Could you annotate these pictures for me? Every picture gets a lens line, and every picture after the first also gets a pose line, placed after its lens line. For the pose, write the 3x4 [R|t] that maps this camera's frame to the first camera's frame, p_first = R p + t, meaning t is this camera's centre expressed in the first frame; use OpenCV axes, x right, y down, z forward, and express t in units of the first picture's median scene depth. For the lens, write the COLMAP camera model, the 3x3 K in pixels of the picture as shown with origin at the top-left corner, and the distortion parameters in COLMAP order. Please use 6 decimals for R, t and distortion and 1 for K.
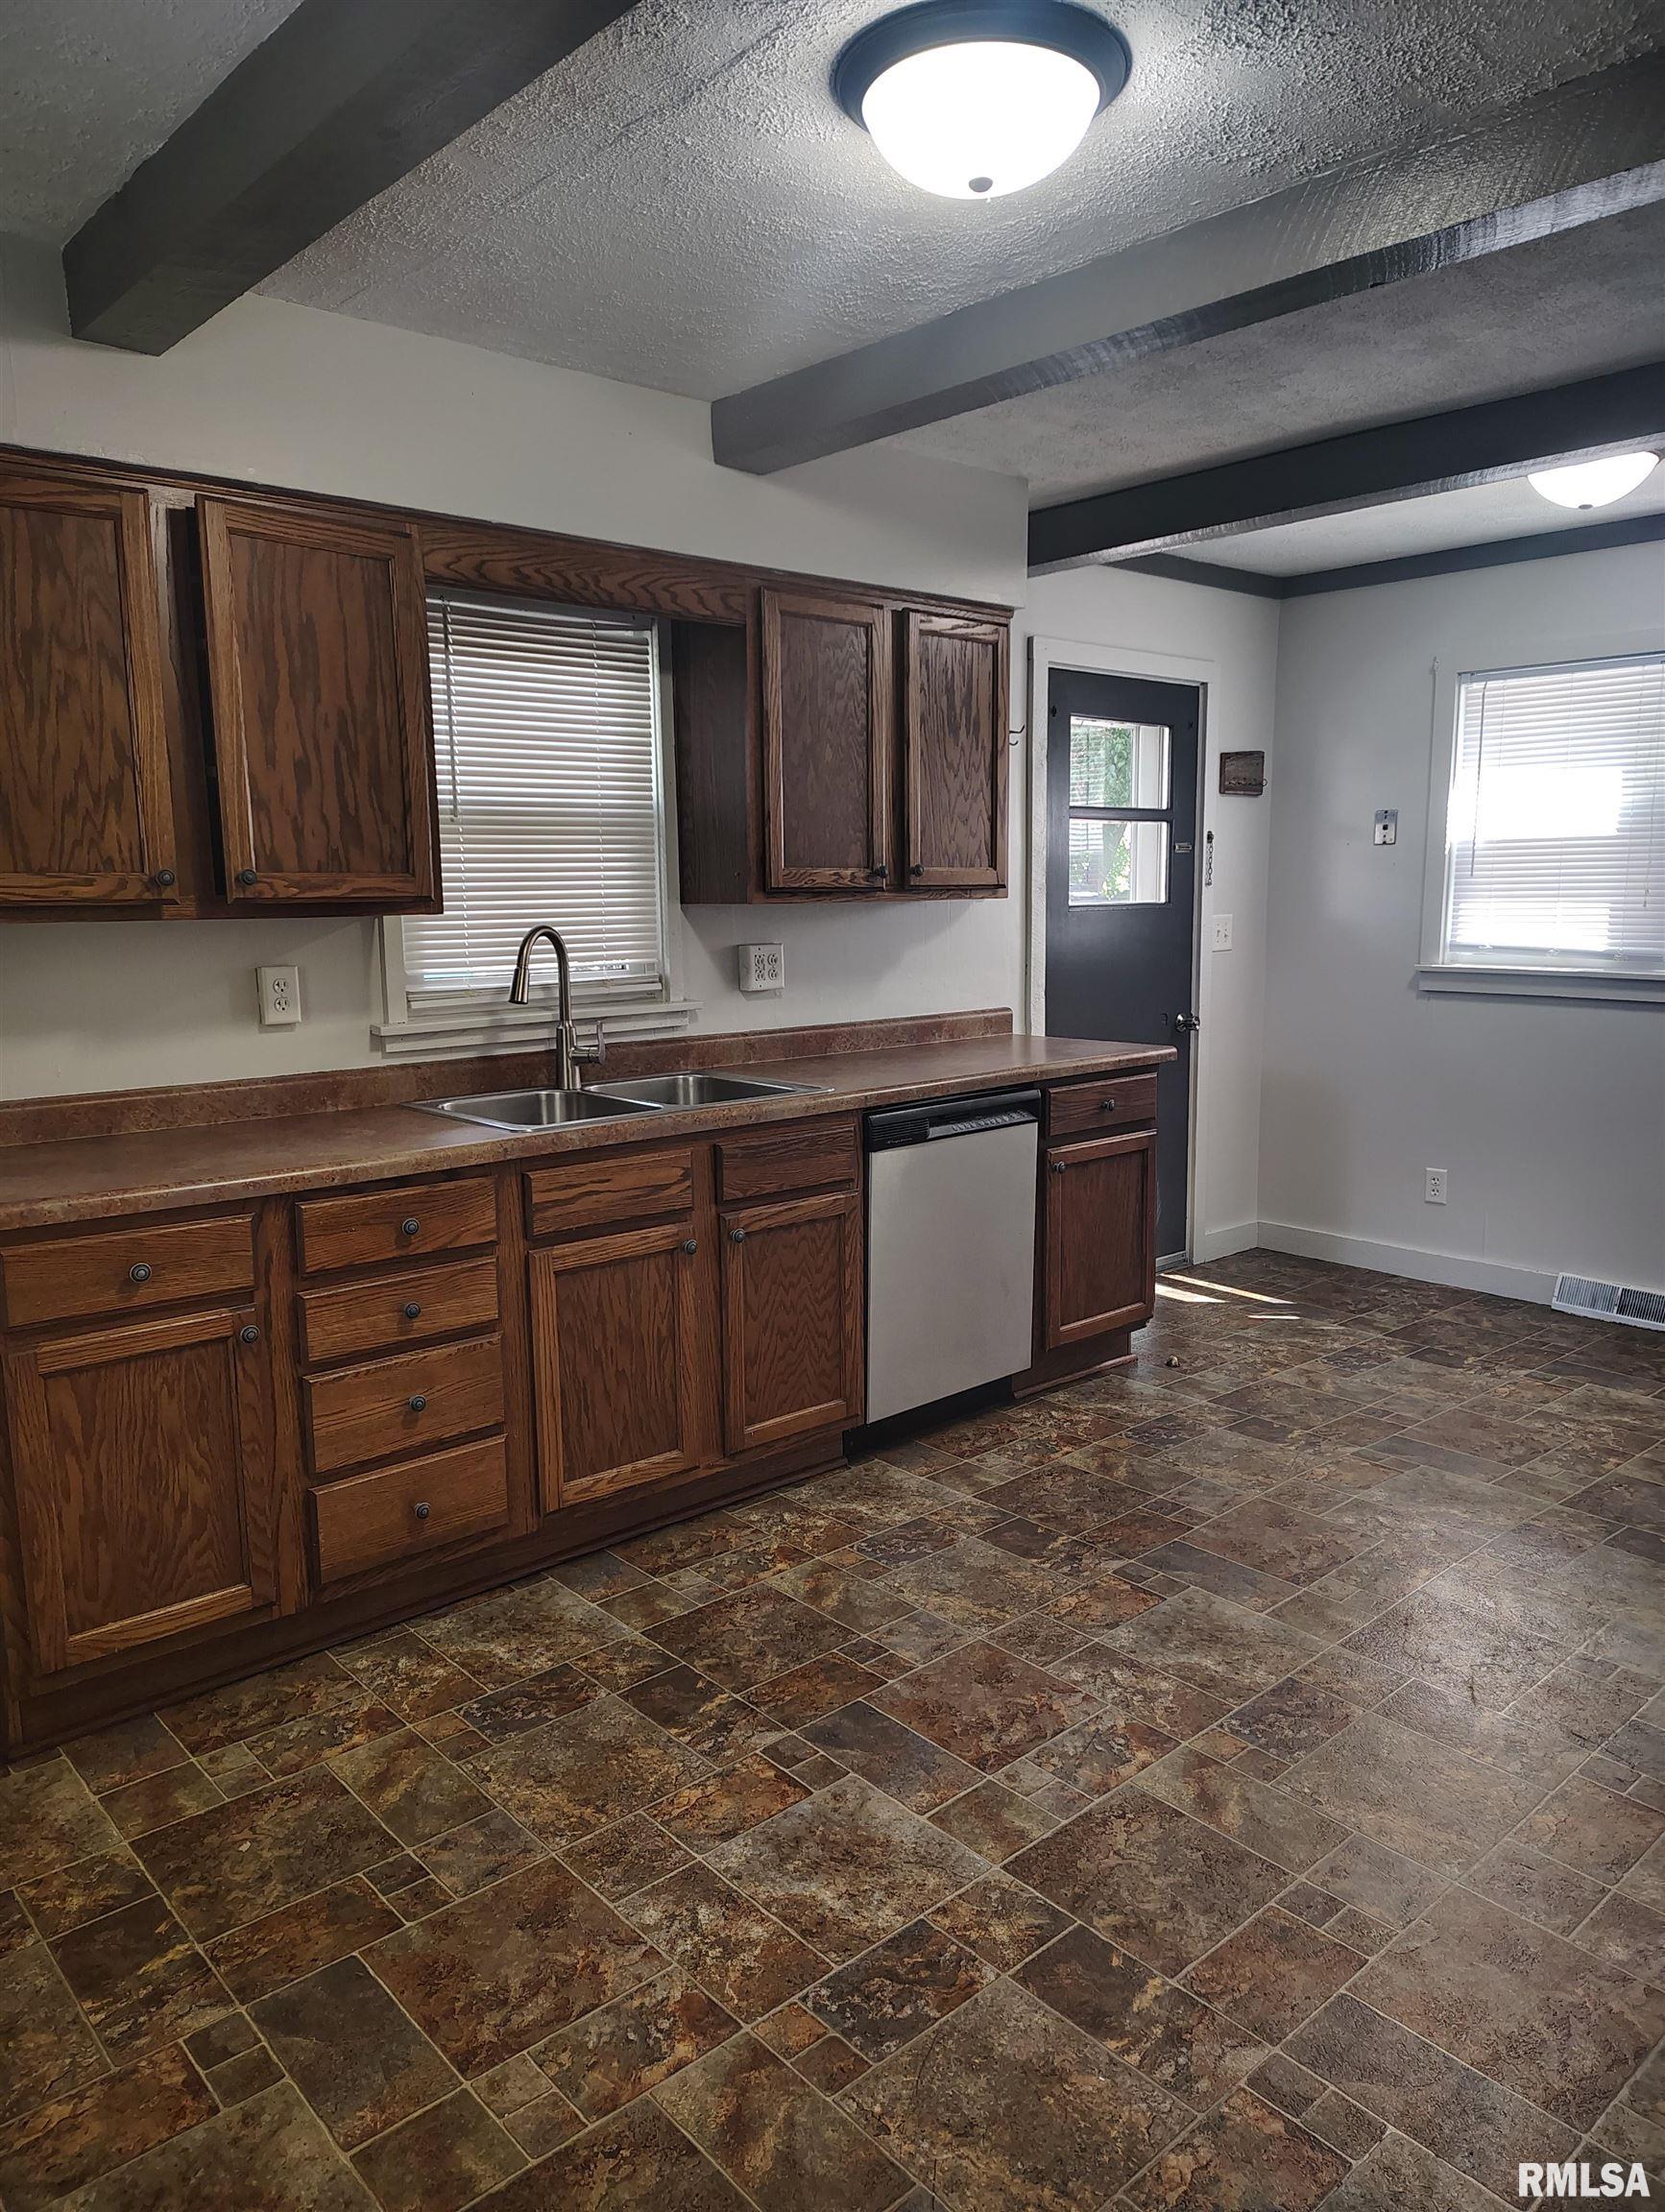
lens RADIAL K [[1516.7, 0, 823.0], [0, 1516.7, 1103.0], [0, 0, 1]] dist [0.053291, -0.049609]
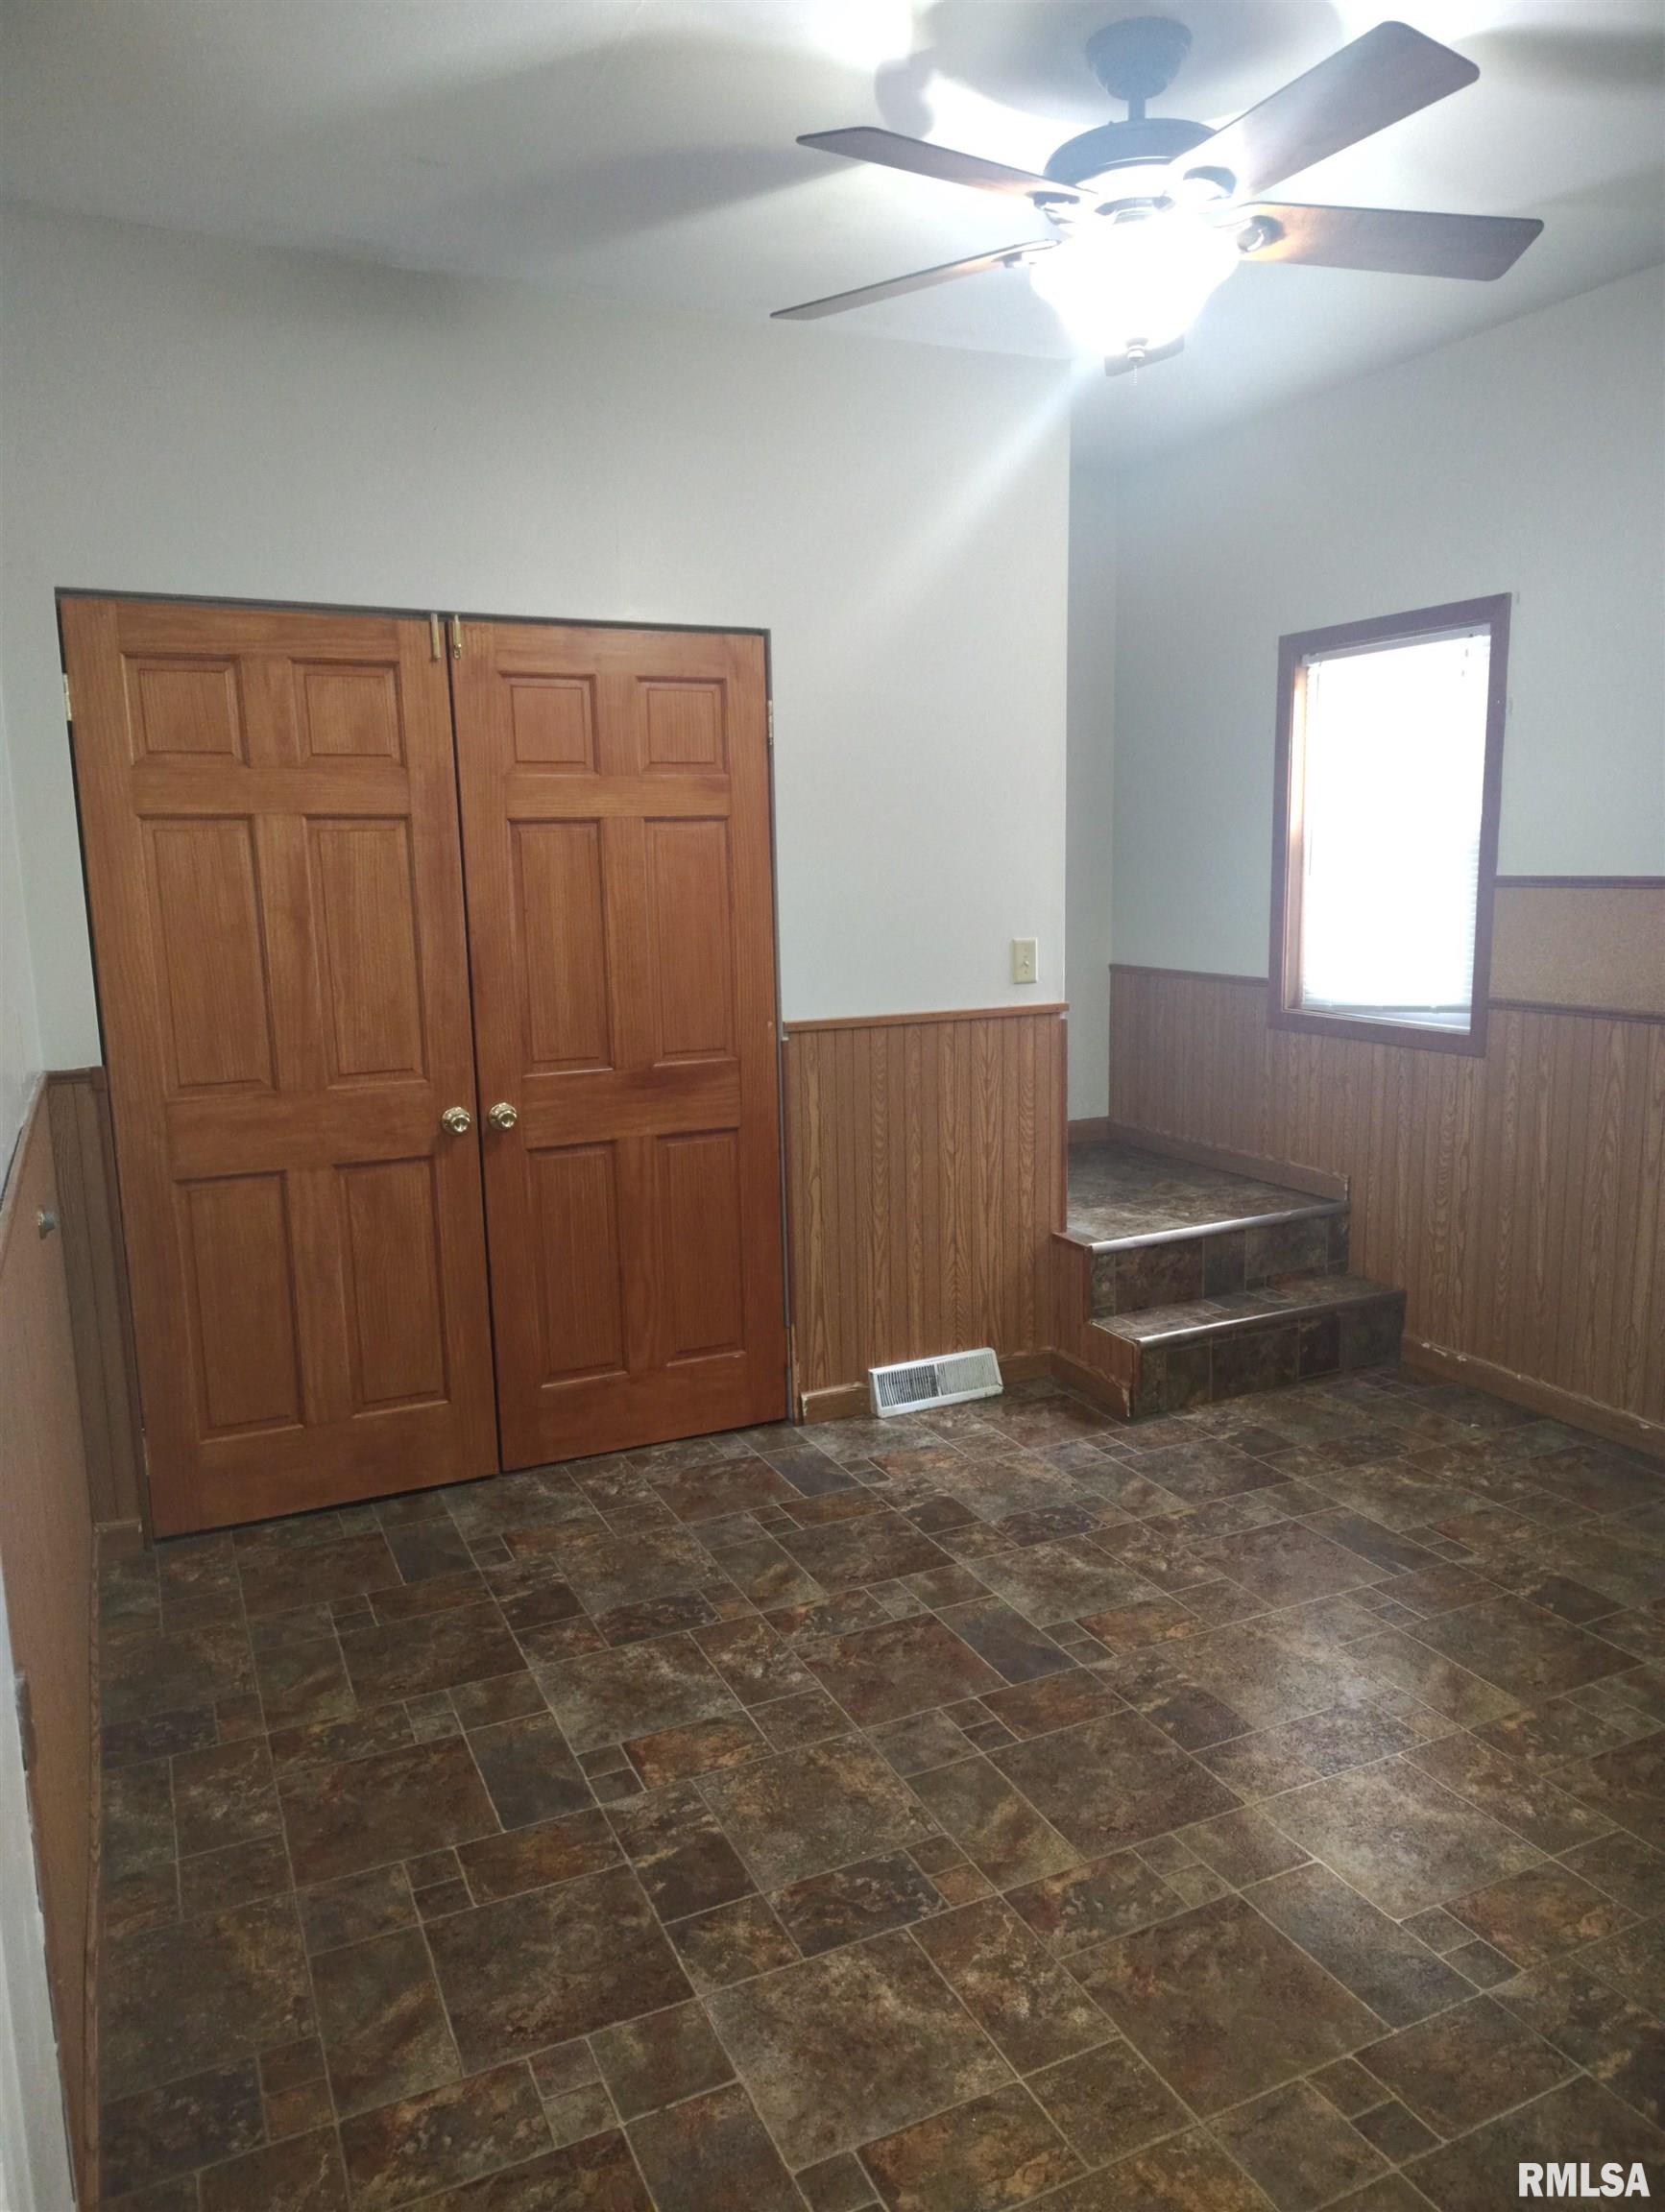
lens RADIAL K [[1516.7, 0, 827.7], [0, 1516.7, 1107.4], [0, 0, 1]] dist [0.053291, -0.049609]
pose [[-0.957487, -0.017870, 0.287921, -0.178587], [0.073101, 0.950472, 0.302090, -0.231063], [-0.279059, 0.310295, -0.908759, 1.368494]]
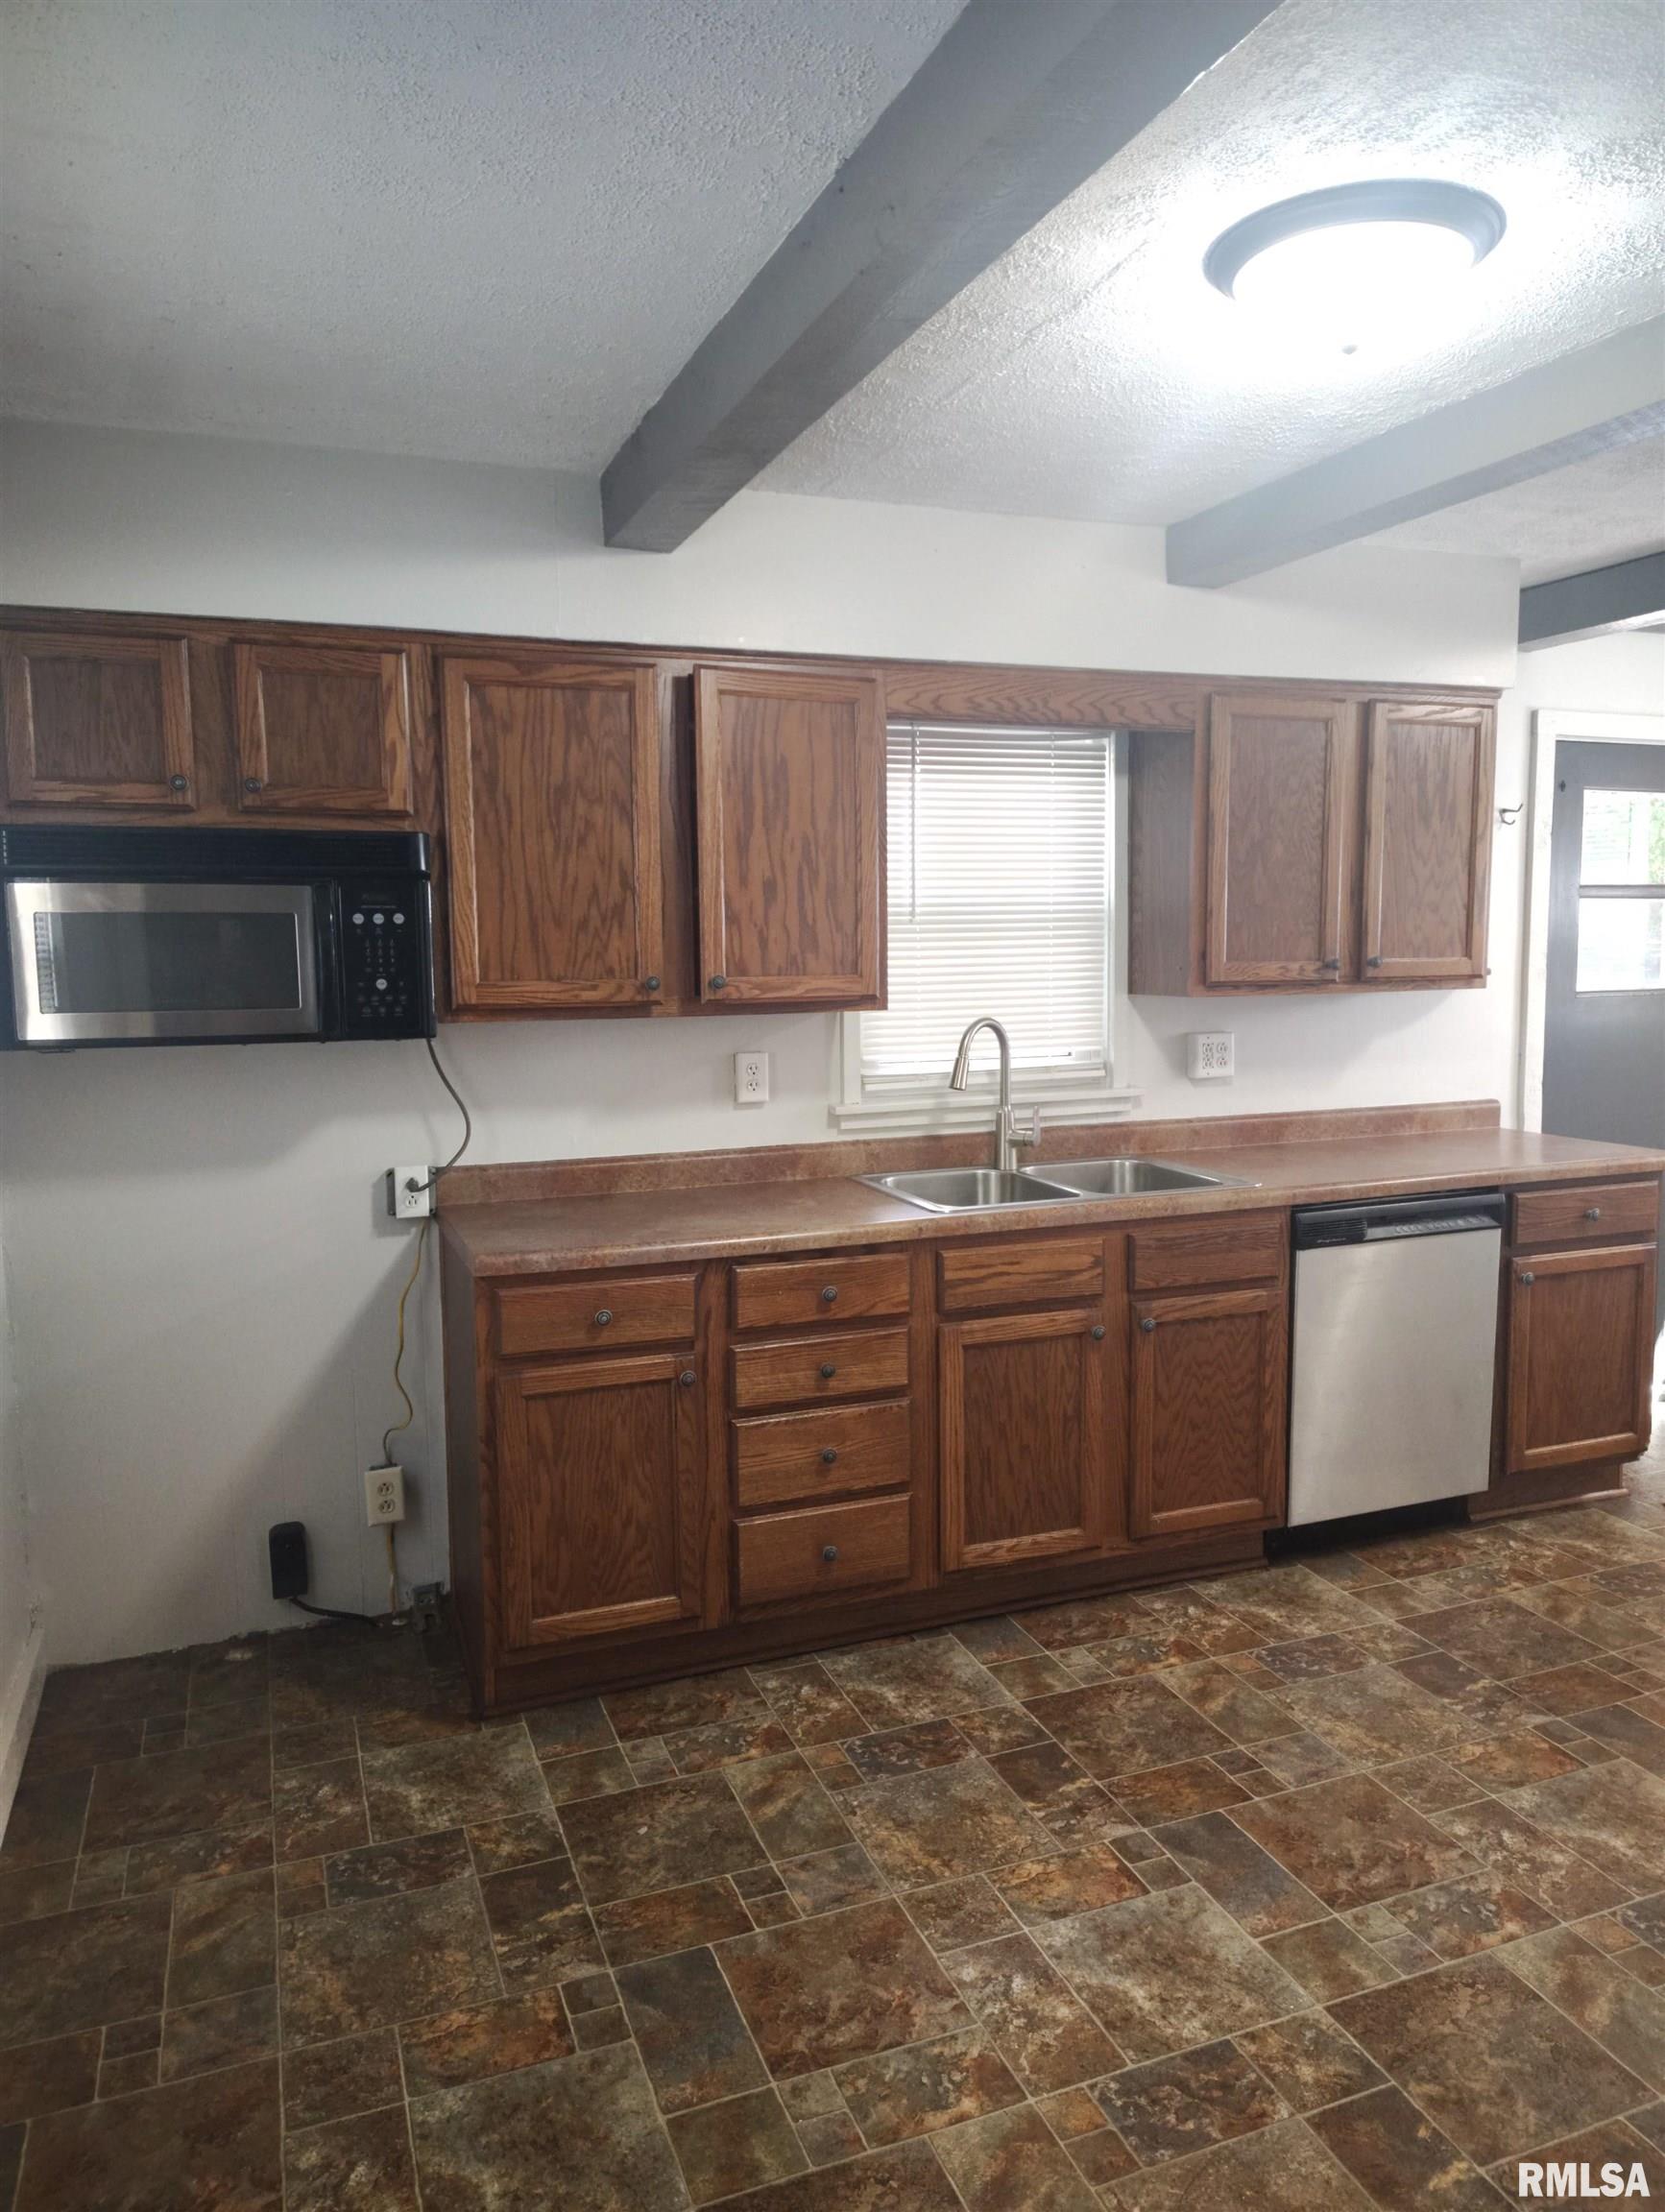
lens RADIAL K [[1516.7, 0, 851.1], [0, 1516.7, 1065.2], [0, 0, 1]] dist [0.053291, -0.049609]
pose [[0.939317, 0.028946, -0.341826, 0.125301], [-0.047883, 0.997742, -0.047089, -0.036314], [0.339691, 0.060599, 0.938583, -0.053868]]
